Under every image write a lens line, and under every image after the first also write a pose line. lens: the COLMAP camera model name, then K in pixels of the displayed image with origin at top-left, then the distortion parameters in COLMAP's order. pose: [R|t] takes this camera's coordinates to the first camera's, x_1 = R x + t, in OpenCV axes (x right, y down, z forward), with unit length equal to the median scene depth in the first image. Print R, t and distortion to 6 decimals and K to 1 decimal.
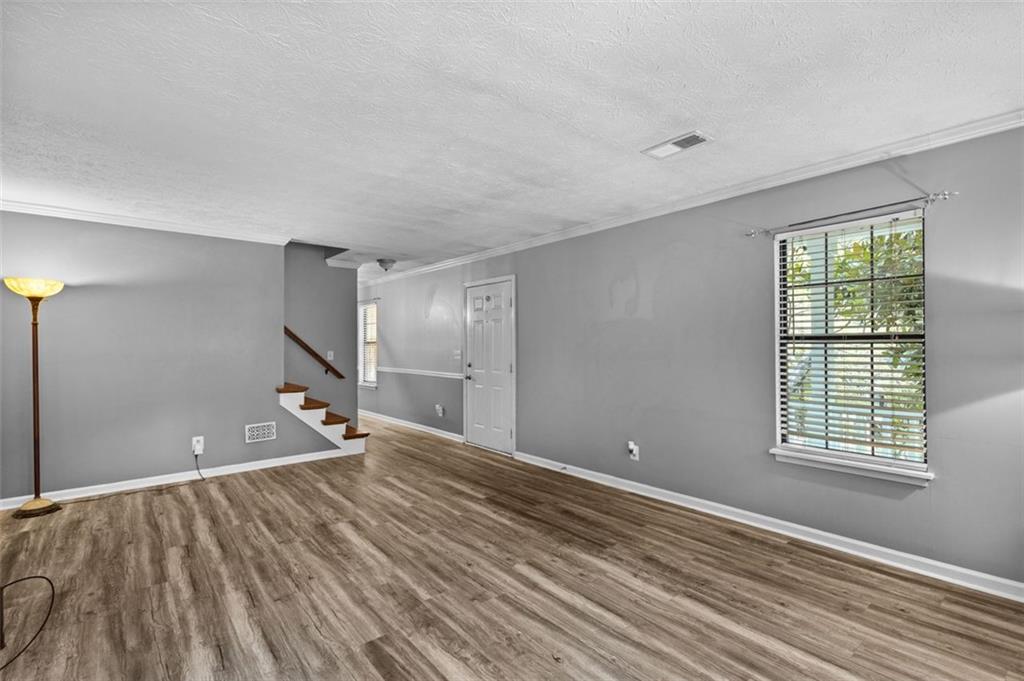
lens RADIAL K [[468.6, 0, 521.4], [0, 468.6, 340.4], [0, 0, 1]] dist [0.014858, -0.004692]
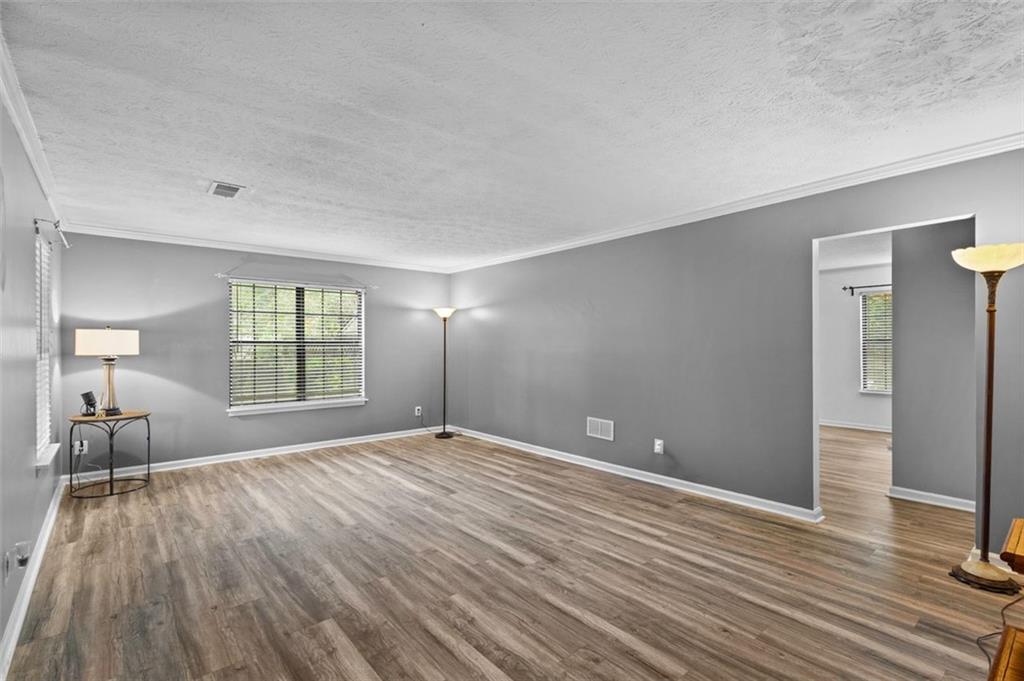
lens RADIAL K [[468.6, 0, 512.5], [0, 468.6, 347.8], [0, 0, 1]] dist [0.014858, -0.004692]
pose [[-0.999882, 0.008902, 0.012555, -0.403833], [0.008958, 0.999950, 0.004415, 0.012690], [-0.012515, 0.004527, -0.999911, 2.014958]]
